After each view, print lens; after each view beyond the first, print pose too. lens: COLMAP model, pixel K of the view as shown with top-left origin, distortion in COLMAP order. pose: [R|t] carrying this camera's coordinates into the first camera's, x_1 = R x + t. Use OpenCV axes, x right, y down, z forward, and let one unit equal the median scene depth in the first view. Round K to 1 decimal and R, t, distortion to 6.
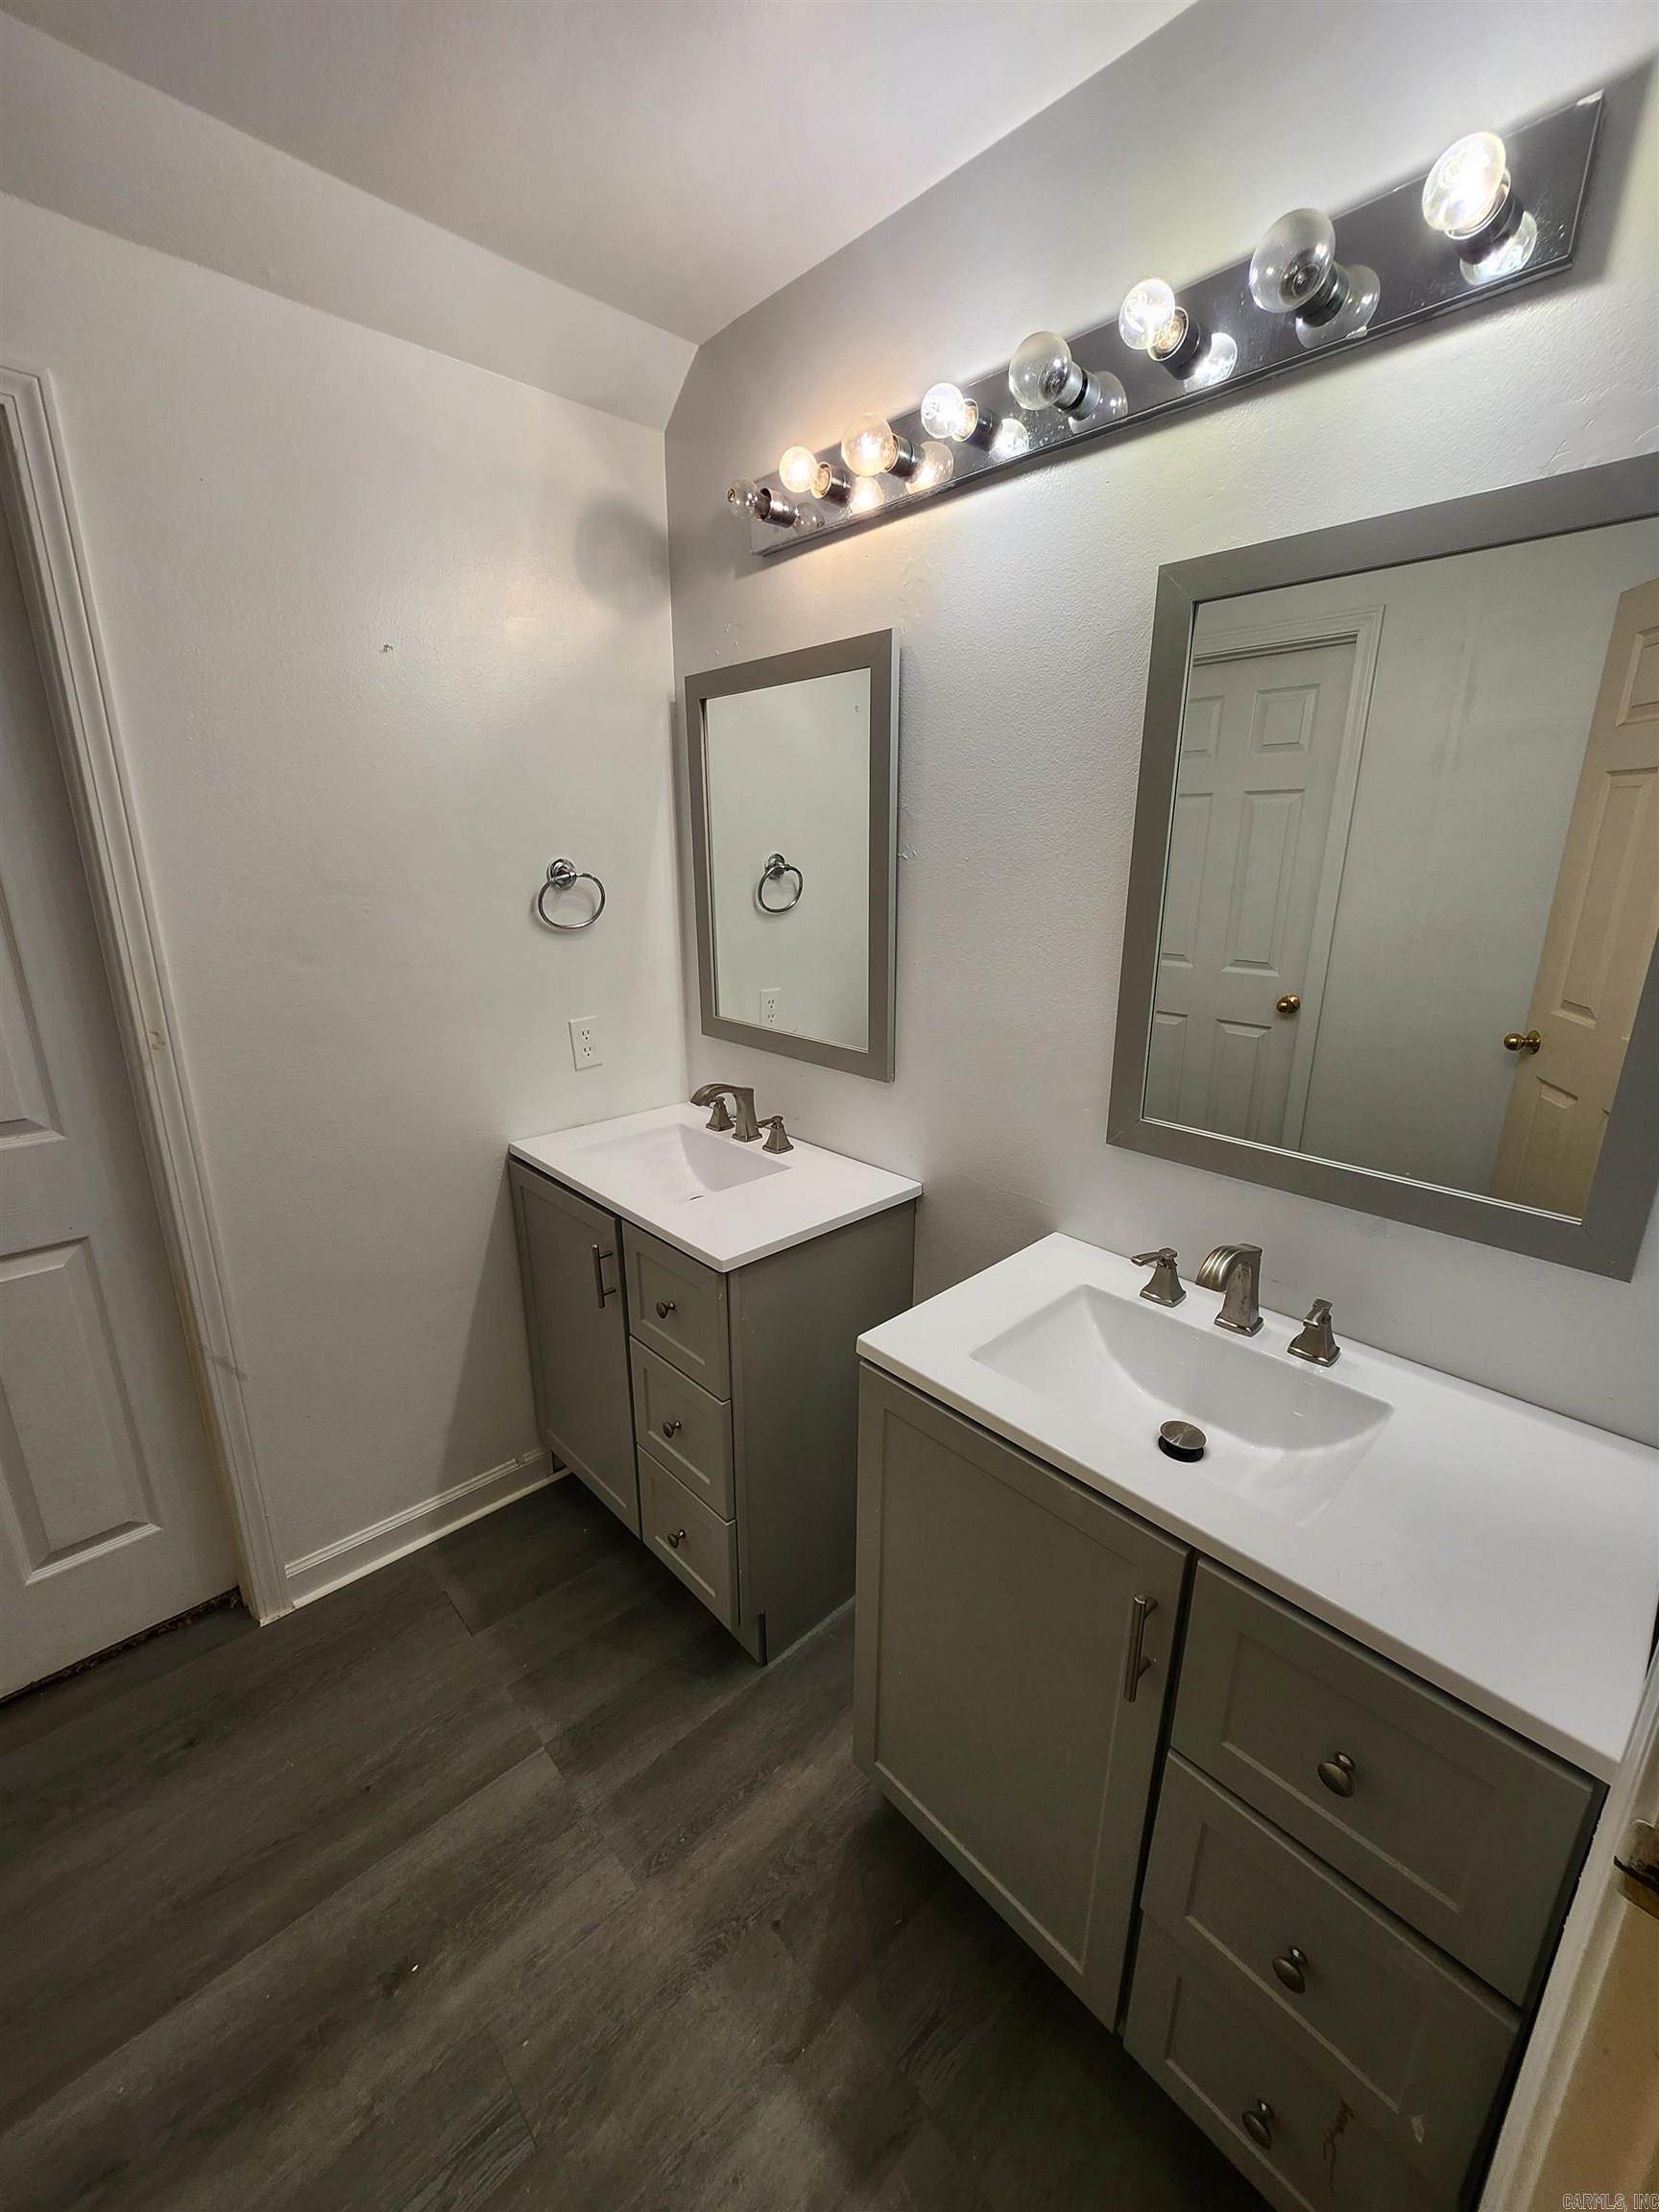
lens RADIAL K [[883.7, 0, 825.6], [0, 883.7, 1096.7], [0, 0, 1]] dist [0.007954, 0.001396]
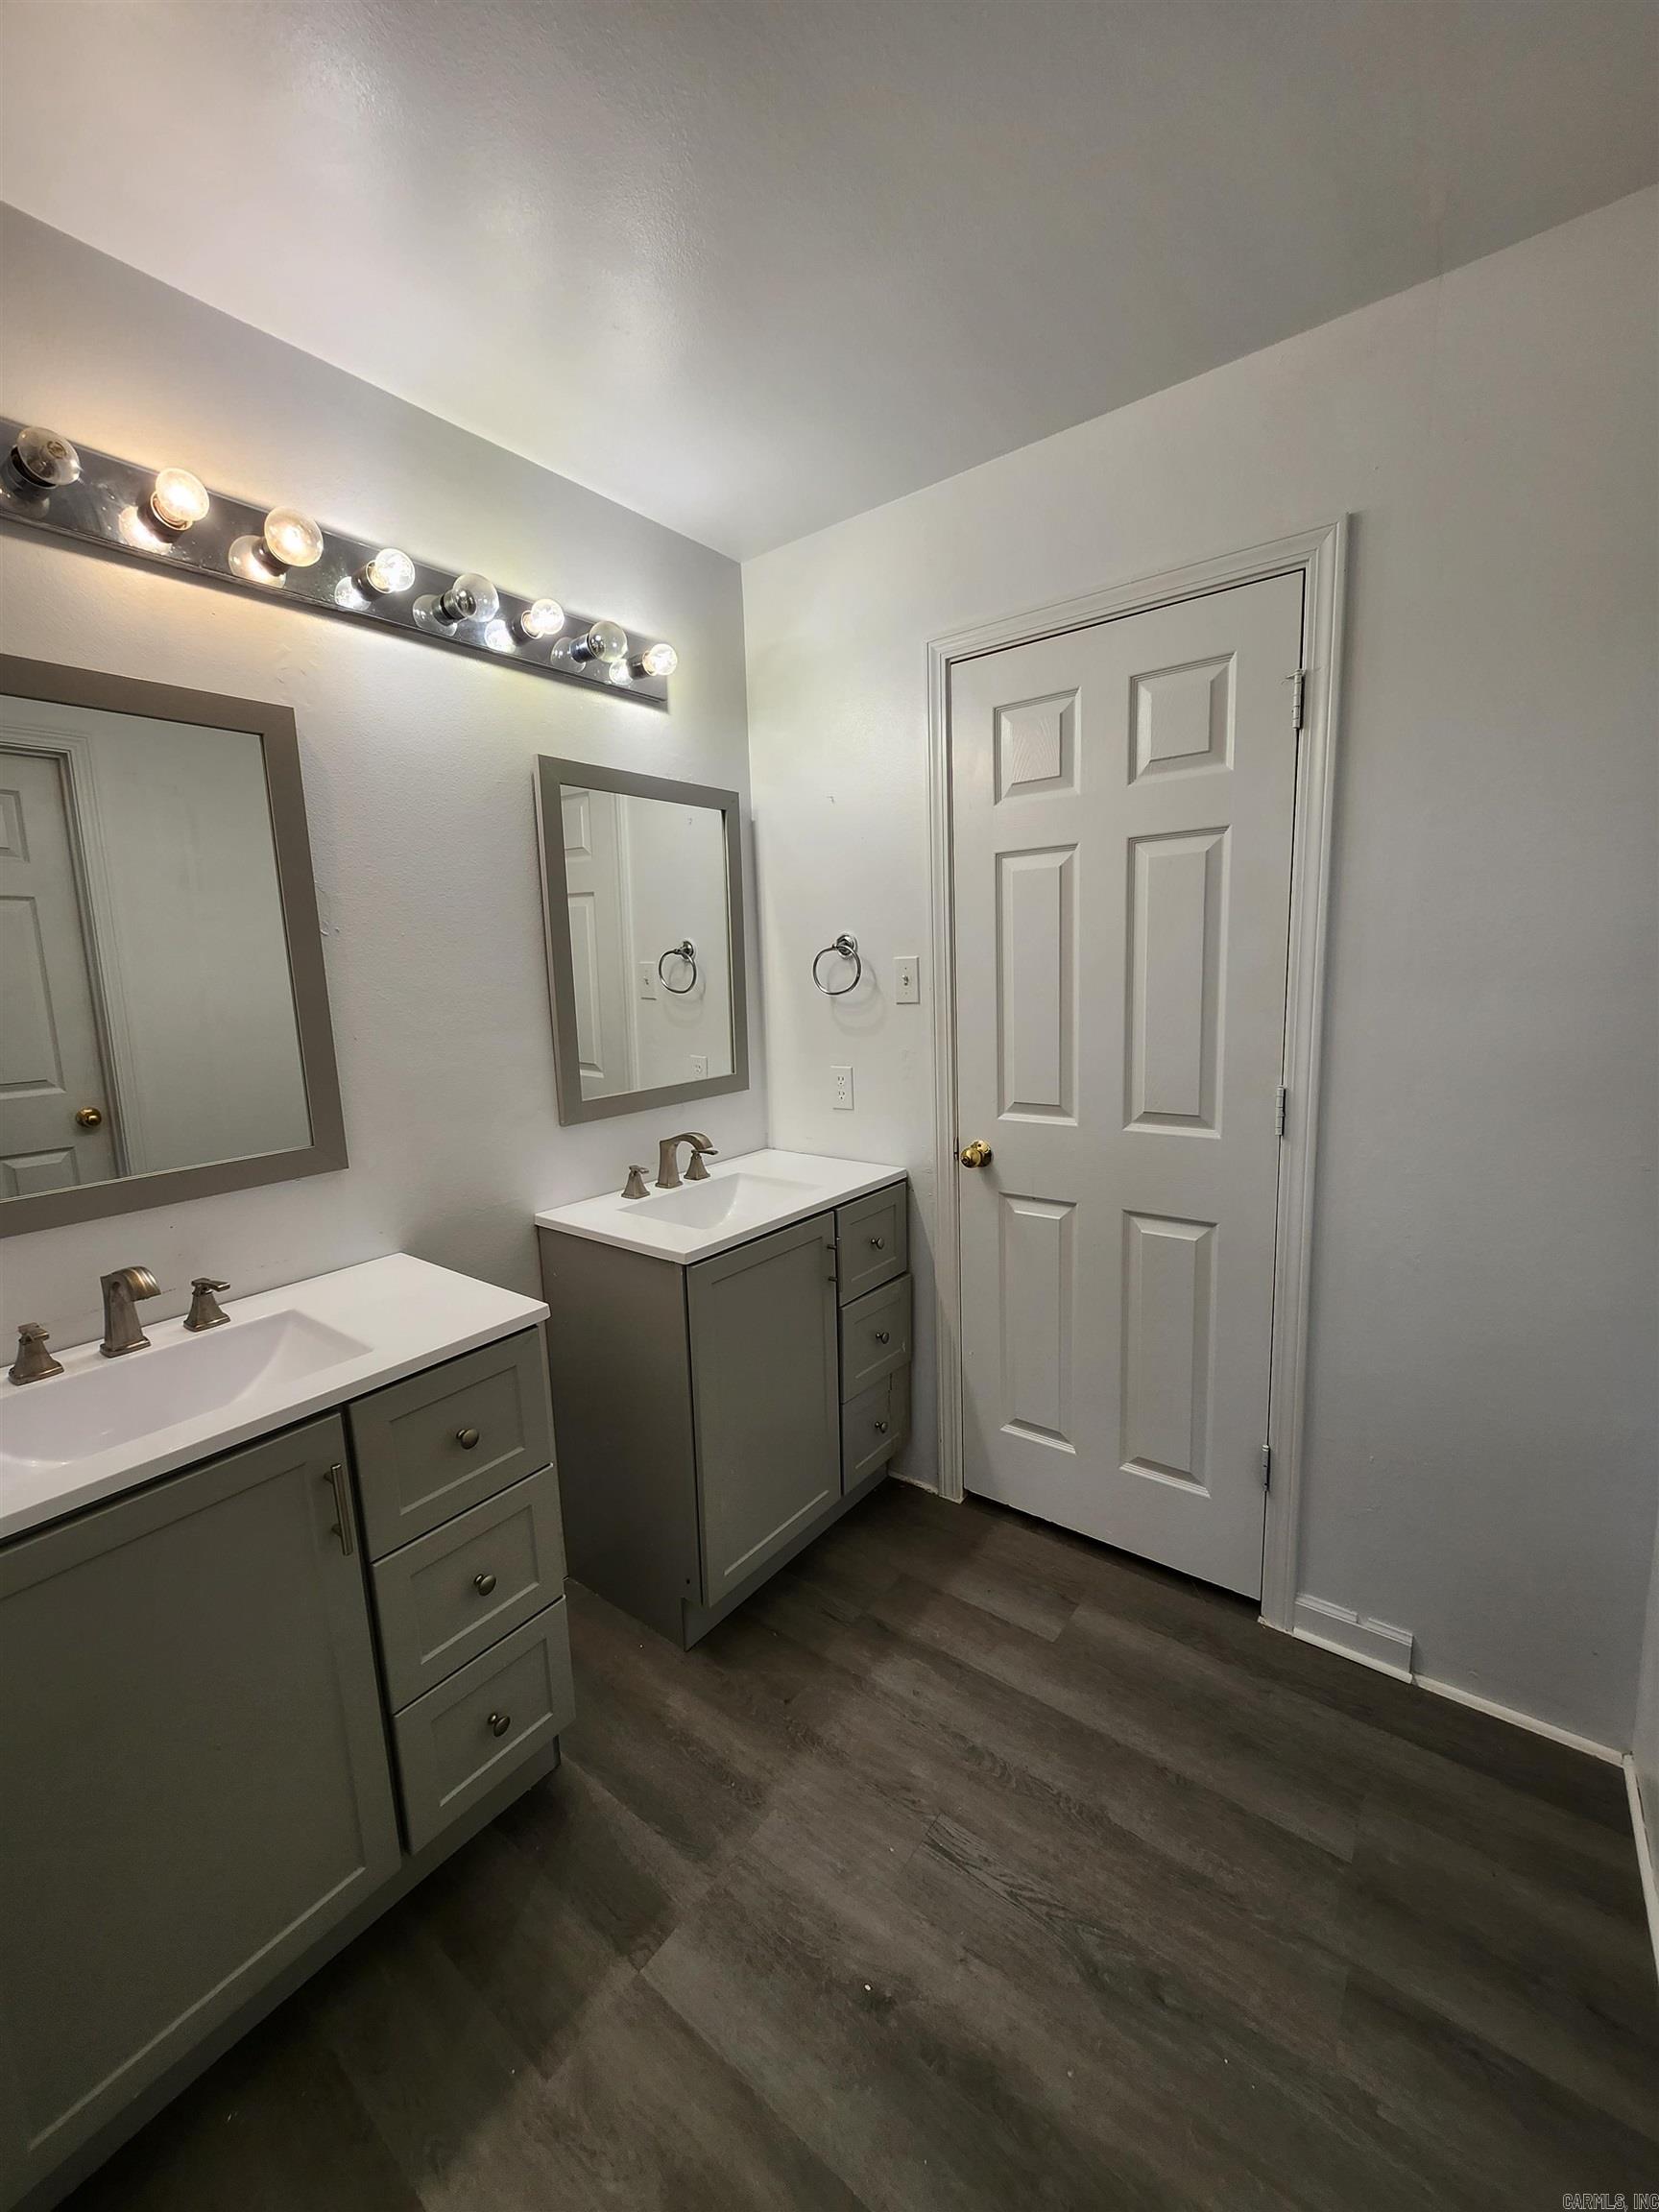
lens RADIAL K [[883.7, 0, 823.1], [0, 883.7, 1098.1], [0, 0, 1]] dist [0.007954, 0.001396]
pose [[-0.160667, -0.151536, 0.975307, -1.137218], [0.306371, 0.931678, 0.195227, -0.140965], [-0.938255, 0.330172, -0.103264, 0.735146]]
